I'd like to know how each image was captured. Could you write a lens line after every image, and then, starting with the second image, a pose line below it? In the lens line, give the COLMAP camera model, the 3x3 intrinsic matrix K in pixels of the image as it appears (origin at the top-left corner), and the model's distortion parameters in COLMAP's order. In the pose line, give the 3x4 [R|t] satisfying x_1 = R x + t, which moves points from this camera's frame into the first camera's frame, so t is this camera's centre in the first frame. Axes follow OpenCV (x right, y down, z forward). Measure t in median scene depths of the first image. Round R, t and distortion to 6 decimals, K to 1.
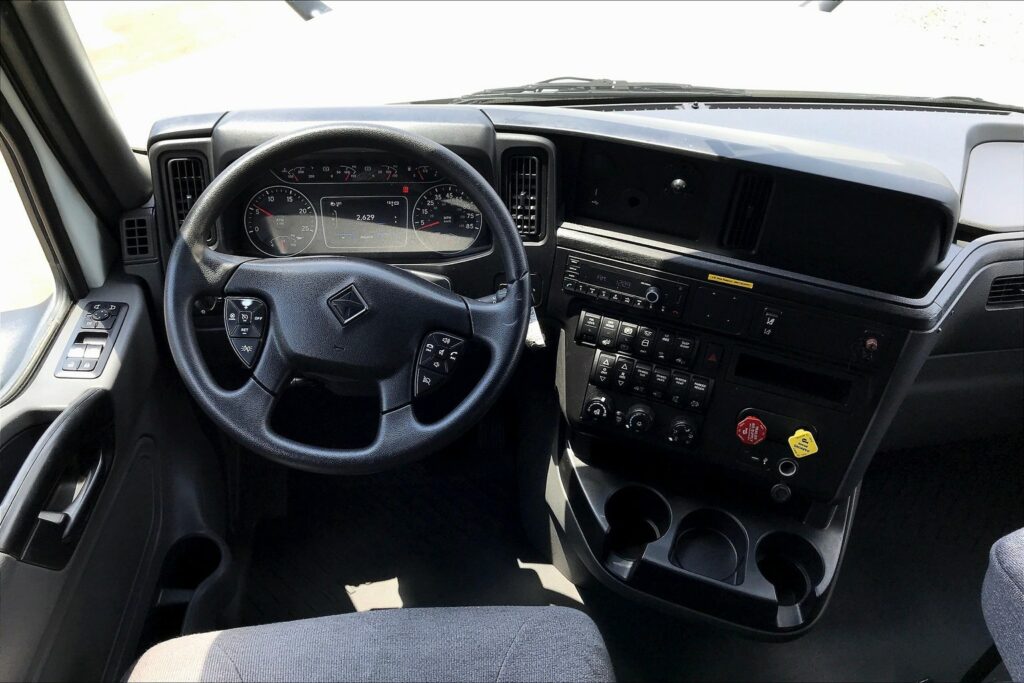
lens RADIAL K [[838.2, 0, 519.2], [0, 838.2, 332.3], [0, 0, 1]] dist [0.030462, -0.035492]
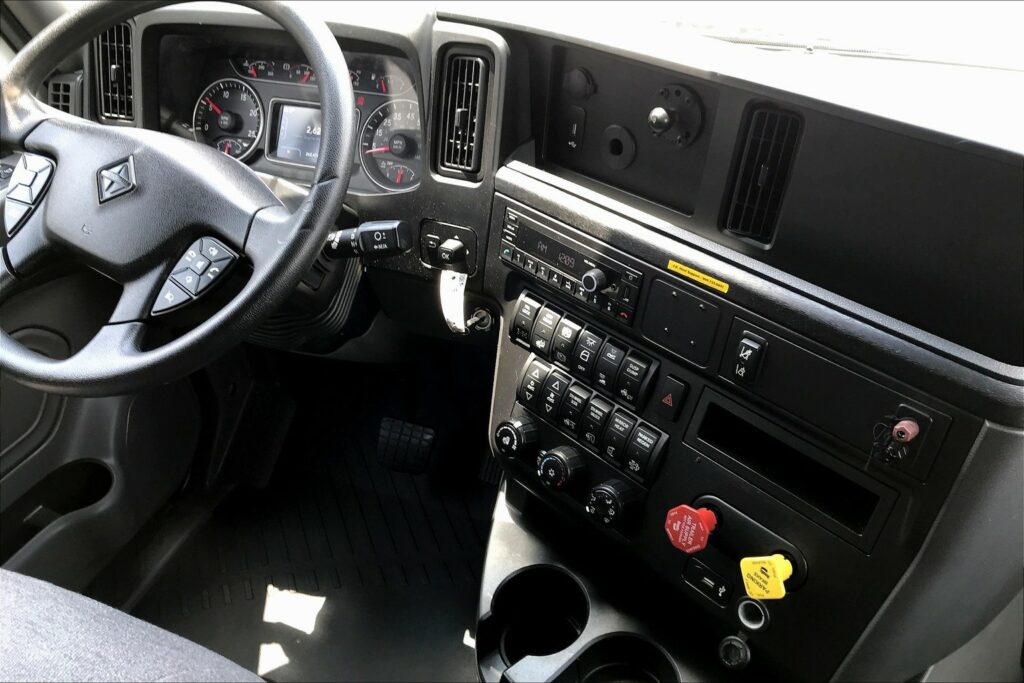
lens RADIAL K [[838.2, 0, 511.6], [0, 838.2, 320.8], [0, 0, 1]] dist [0.030462, -0.035492]
pose [[0.888759, 0.208922, -0.407995, 0.362404], [-0.245813, 0.968511, -0.039523, 0.026782], [0.386890, 0.135417, 0.912128, 0.367350]]
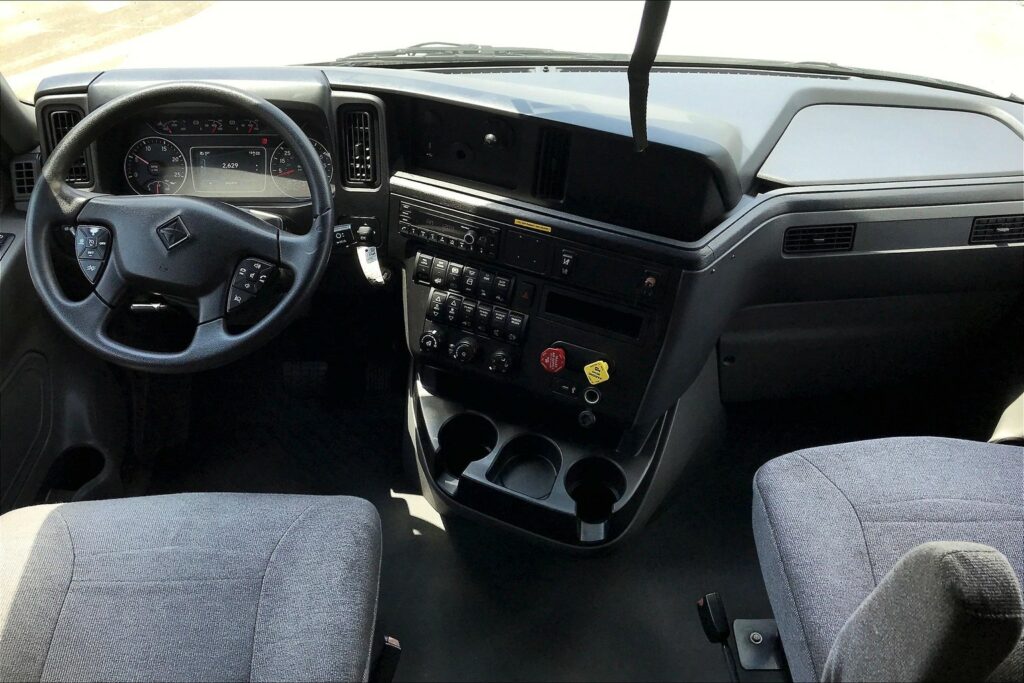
lens RADIAL K [[923.8, 0, 509.7], [0, 923.8, 316.9], [0, 0, 1]] dist [0.039596, -0.065723]
pose [[0.997063, 0.024004, -0.072726, 0.292853], [-0.024262, 0.999702, -0.002664, 0.061765], [0.072640, 0.004421, 0.997348, -0.219463]]
